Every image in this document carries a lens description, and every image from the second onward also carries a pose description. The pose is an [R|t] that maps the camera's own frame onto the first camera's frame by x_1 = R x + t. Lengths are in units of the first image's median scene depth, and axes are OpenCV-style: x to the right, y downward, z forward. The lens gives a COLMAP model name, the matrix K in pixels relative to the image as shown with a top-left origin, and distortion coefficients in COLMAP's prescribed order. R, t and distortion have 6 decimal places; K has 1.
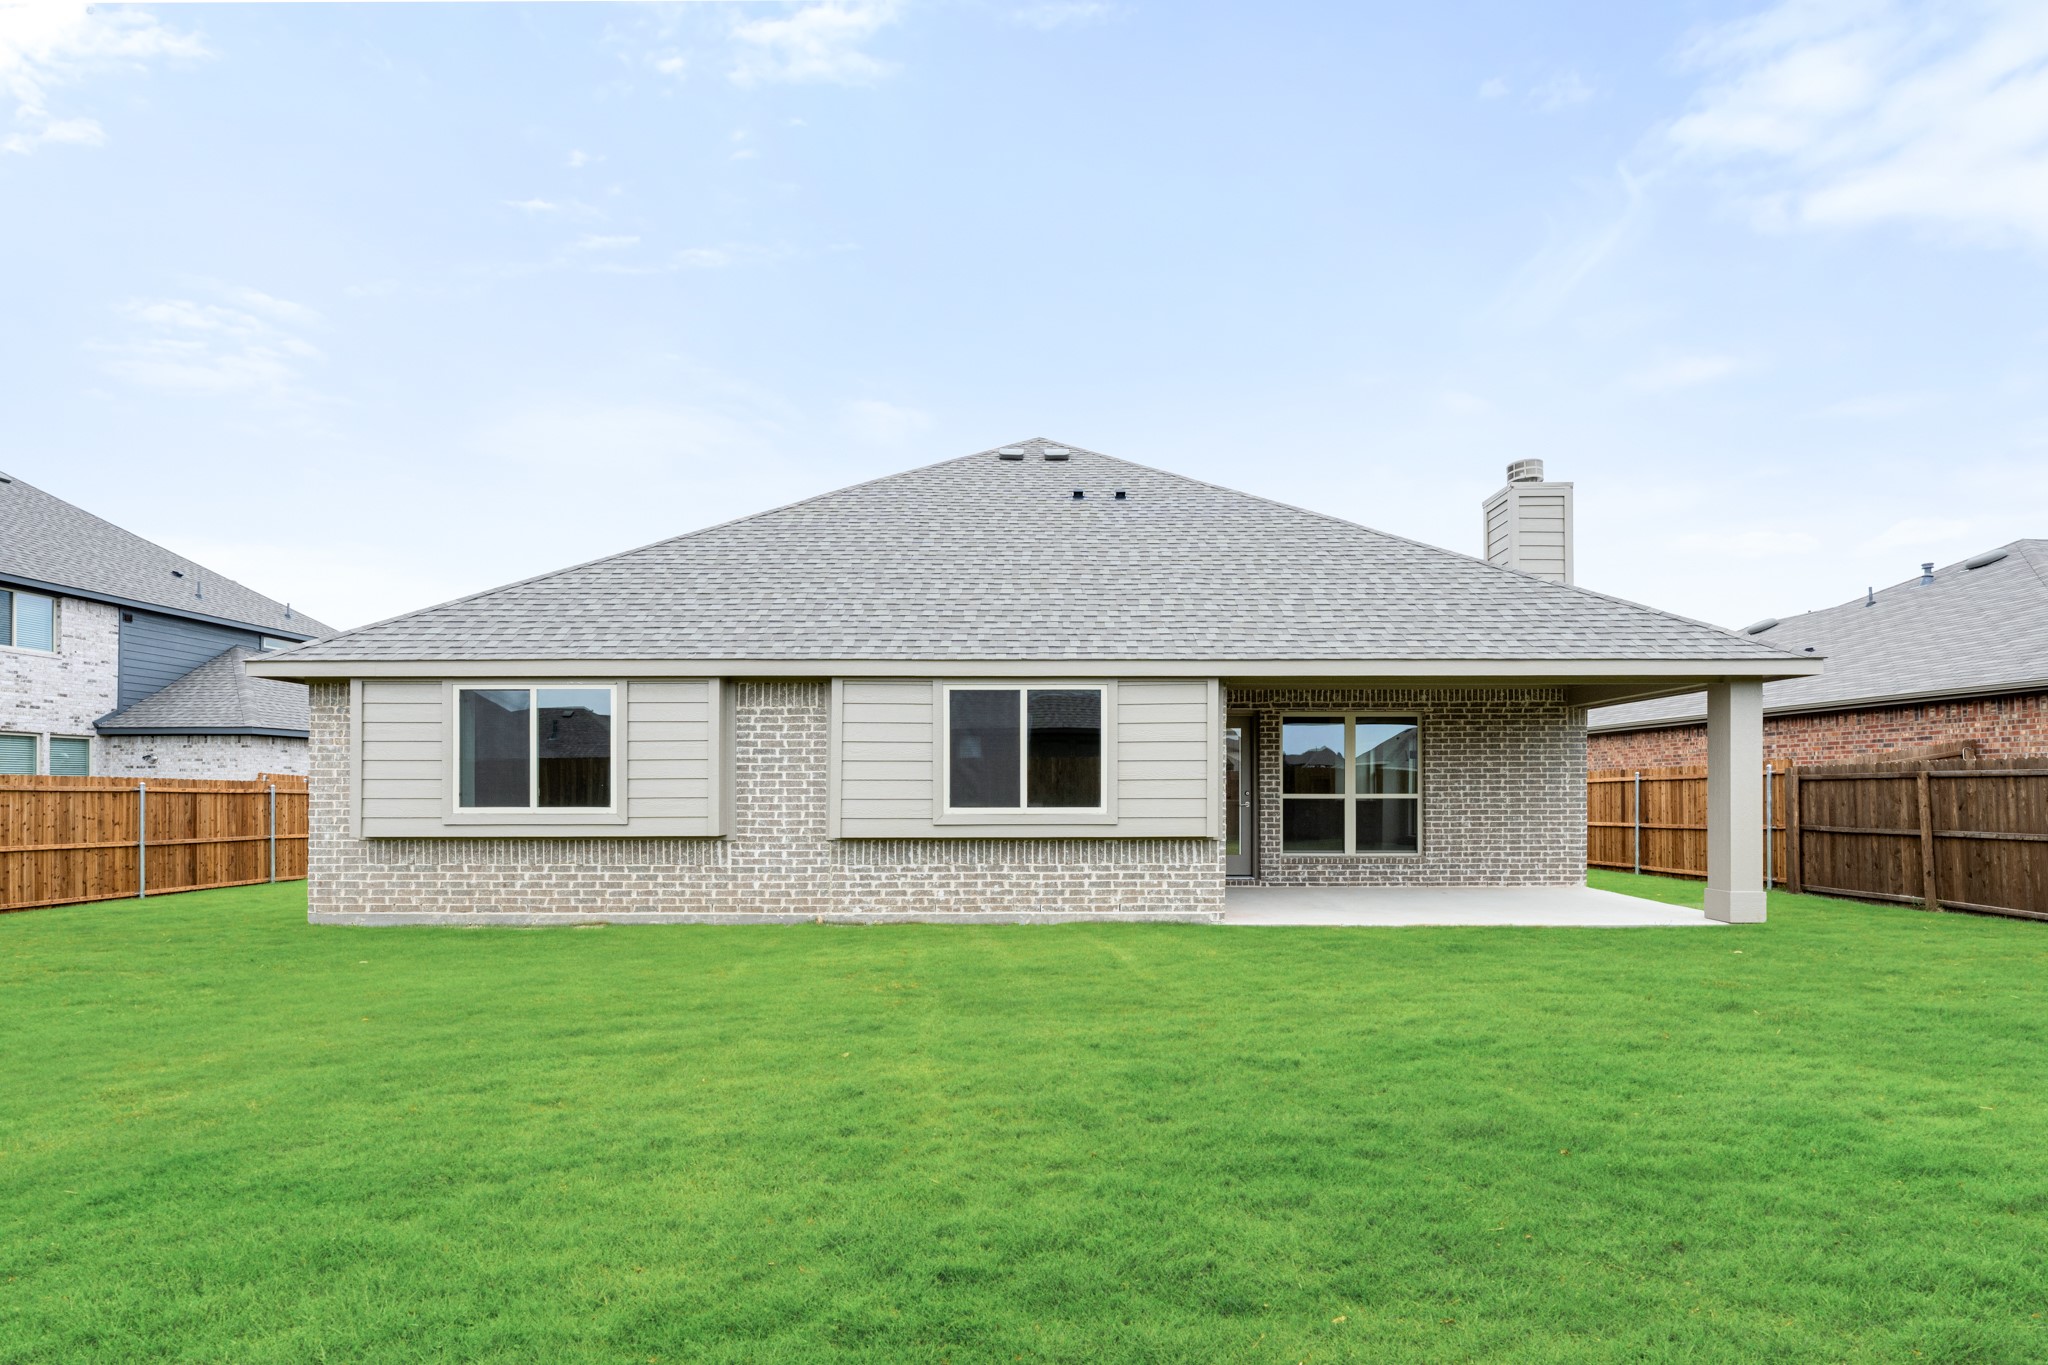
lens RADIAL K [[918.0, 0, 1068.8], [0, 918.0, 783.4], [0, 0, 1]] dist [0.034922, 0.000030]
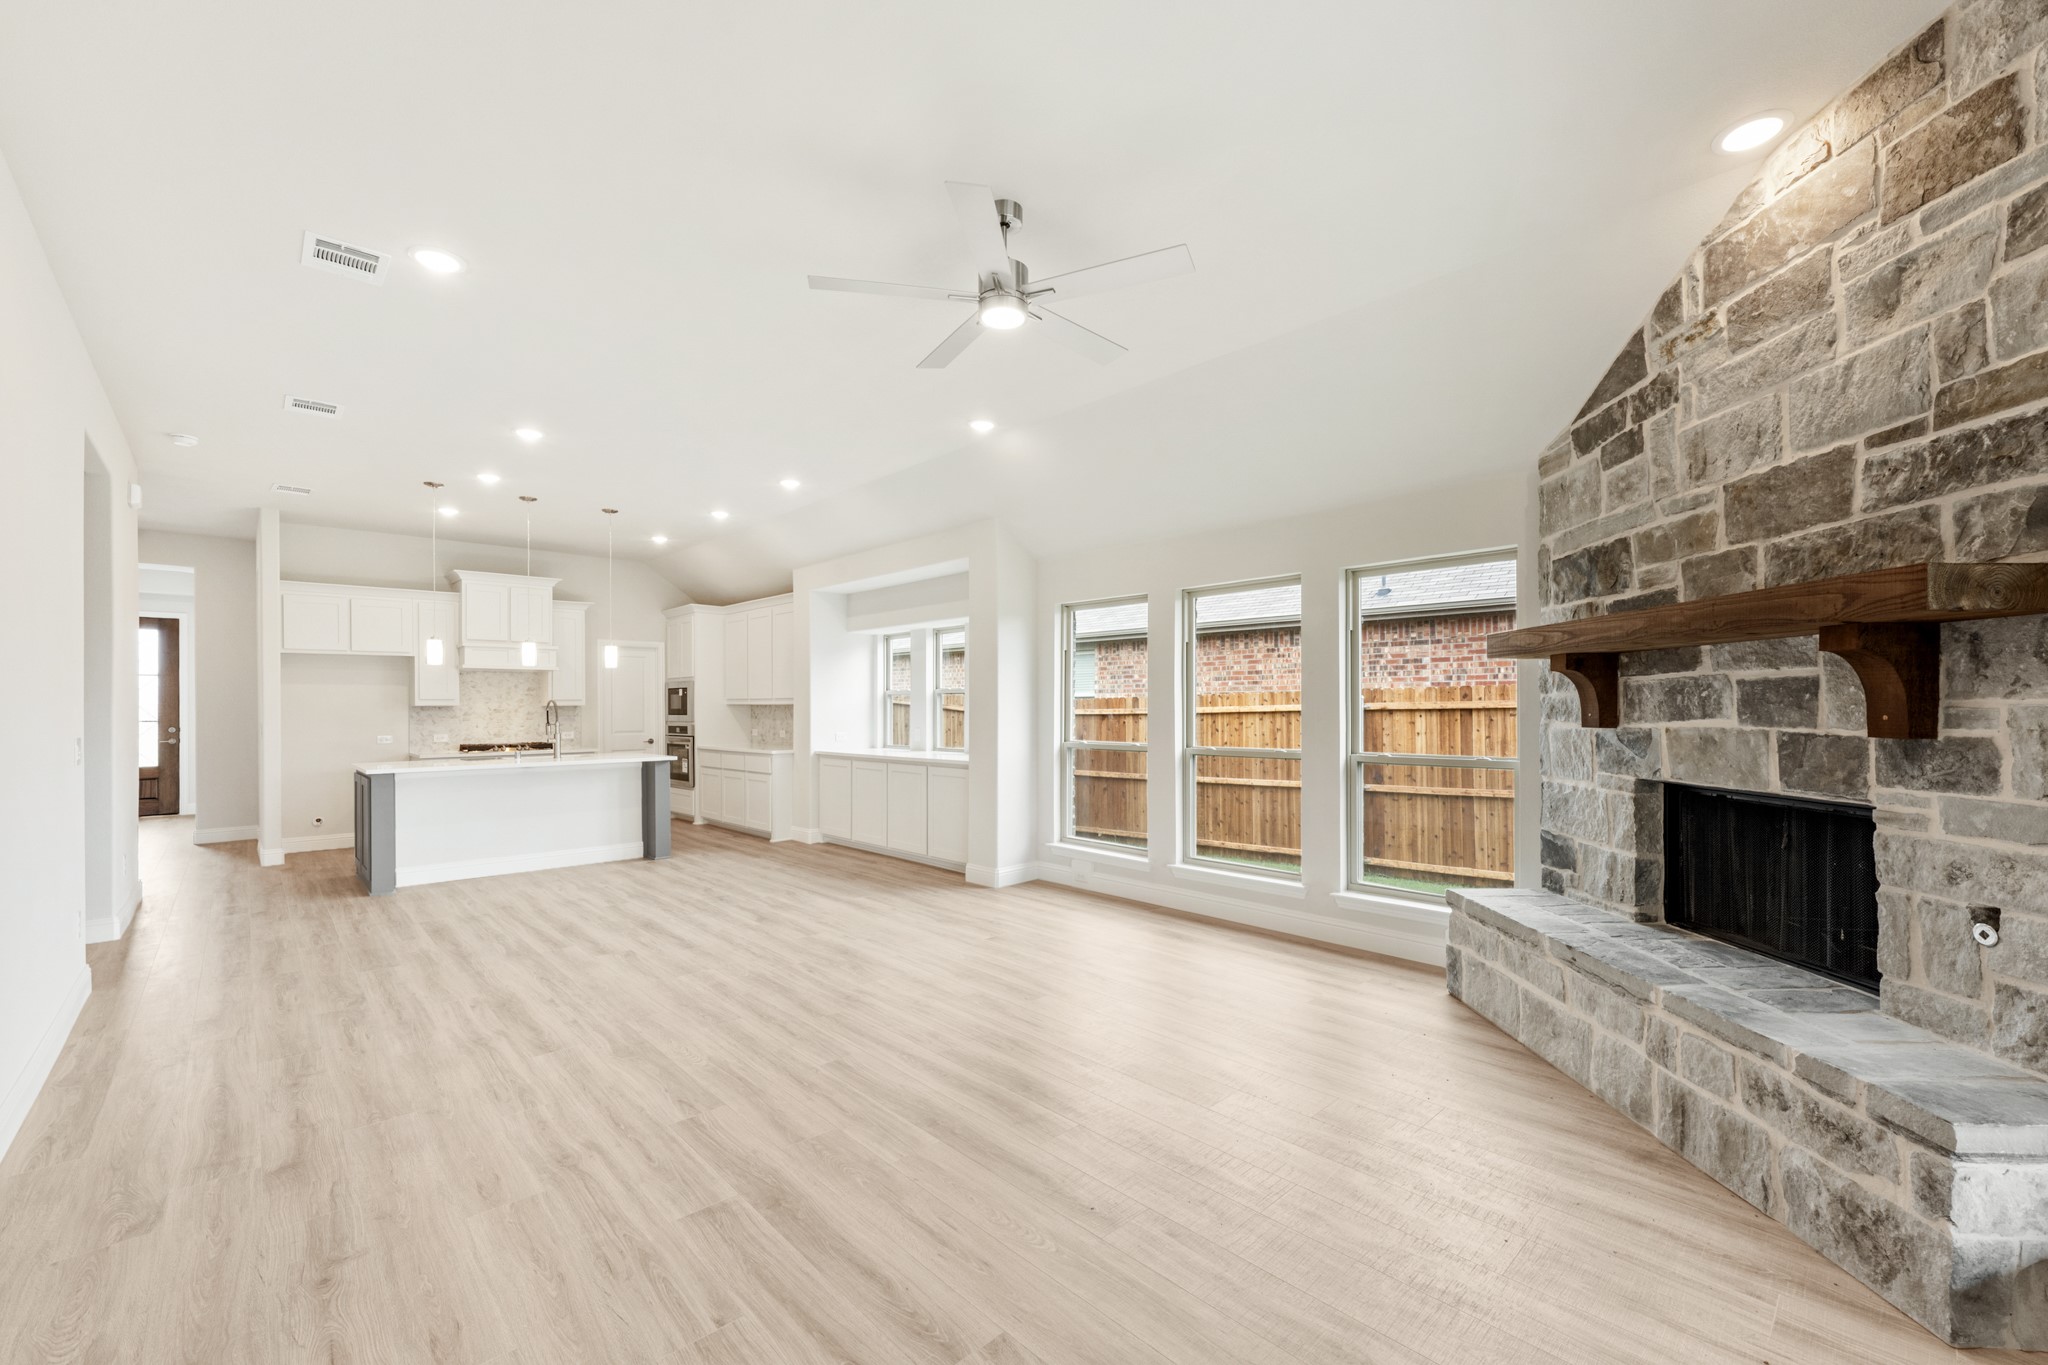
lens RADIAL K [[832.2, 0, 1017.1], [0, 832.2, 706.2], [0, 0, 1]] dist [-0.001768, 0.000083]
pose [[0.747664, -0.003679, 0.664067, 0.154123], [0.000441, 0.999987, 0.005043, -0.011375], [-0.664077, -0.003477, 0.747656, 1.037196]]
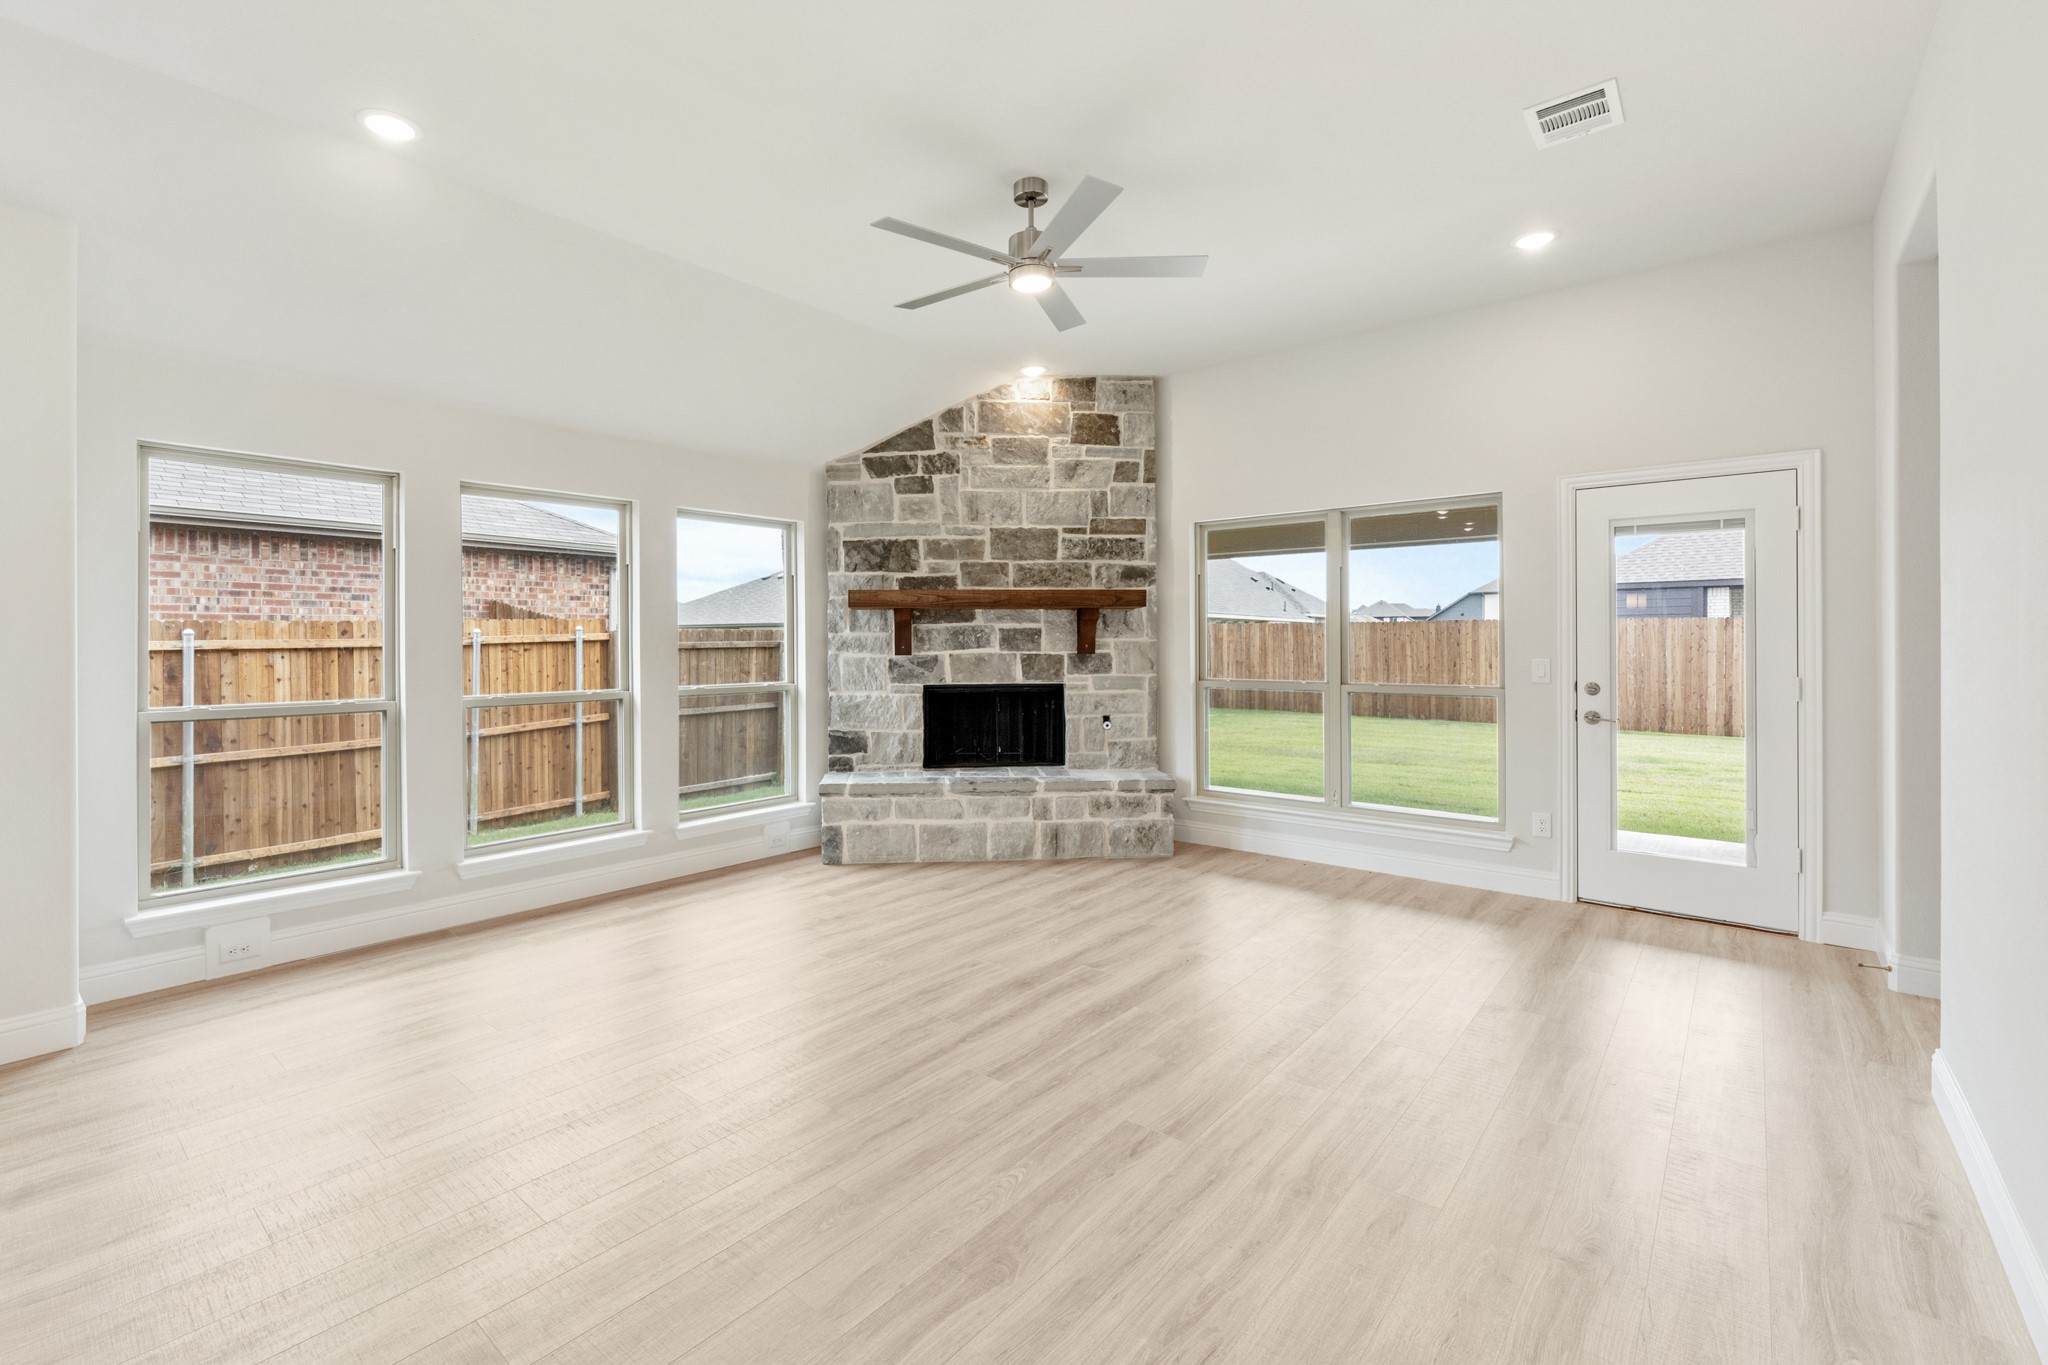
lens RADIAL K [[887.4, 0, 988.2], [0, 887.4, 639.5], [0, 0, 1]] dist [-0.003237, -0.000271]
pose [[-0.741472, 0.003812, 0.670973, 0.133400], [-0.001420, 0.999973, -0.007251, -0.007747], [-0.670982, -0.006329, -0.741447, 1.440263]]
